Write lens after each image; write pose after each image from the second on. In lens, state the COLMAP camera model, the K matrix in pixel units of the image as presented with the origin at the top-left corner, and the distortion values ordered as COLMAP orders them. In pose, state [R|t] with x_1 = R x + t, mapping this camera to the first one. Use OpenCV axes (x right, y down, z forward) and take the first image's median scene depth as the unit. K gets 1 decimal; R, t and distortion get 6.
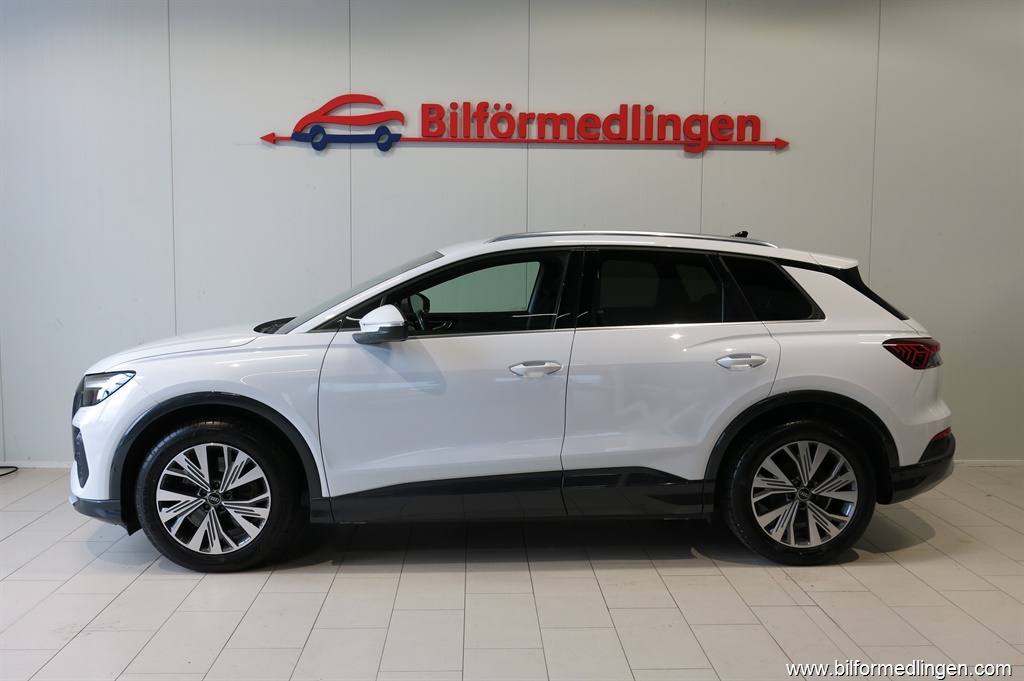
lens RADIAL K [[953.2, 0, 508.6], [0, 953.2, 353.8], [0, 0, 1]] dist [-0.005529, 0.000527]
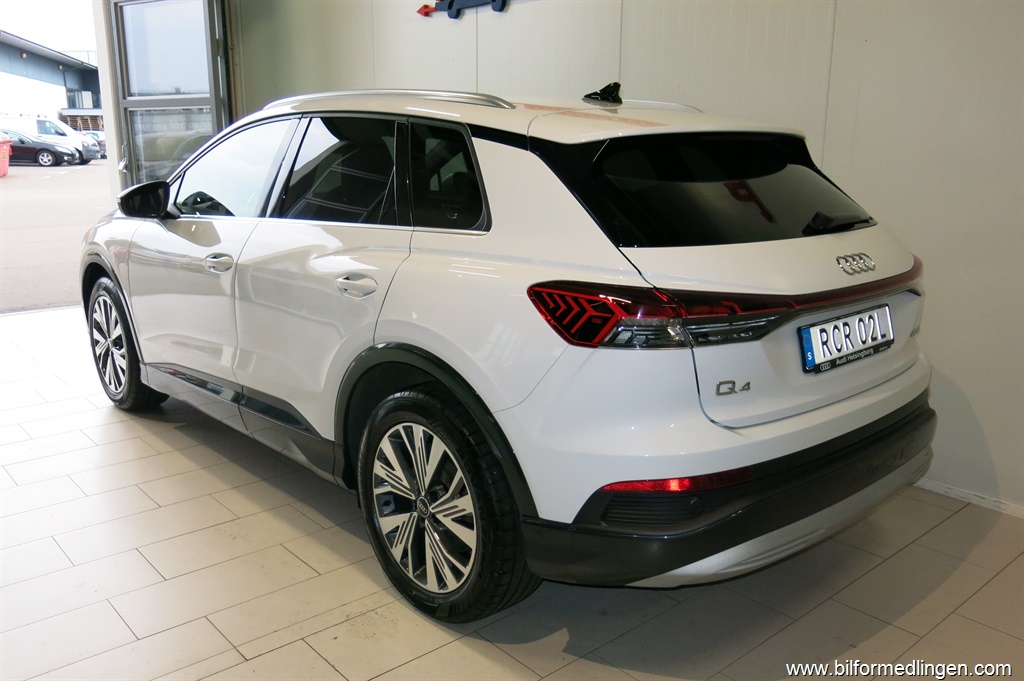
lens RADIAL K [[853.7, 0, 512.0], [0, 853.7, 340.5], [0, 0, 1]] dist [-0.014111, -0.002065]
pose [[0.629310, 0.175594, -0.757058, 0.756600], [-0.074942, 0.983312, 0.165775, -0.059429], [0.773533, -0.047589, 0.631967, 0.694625]]
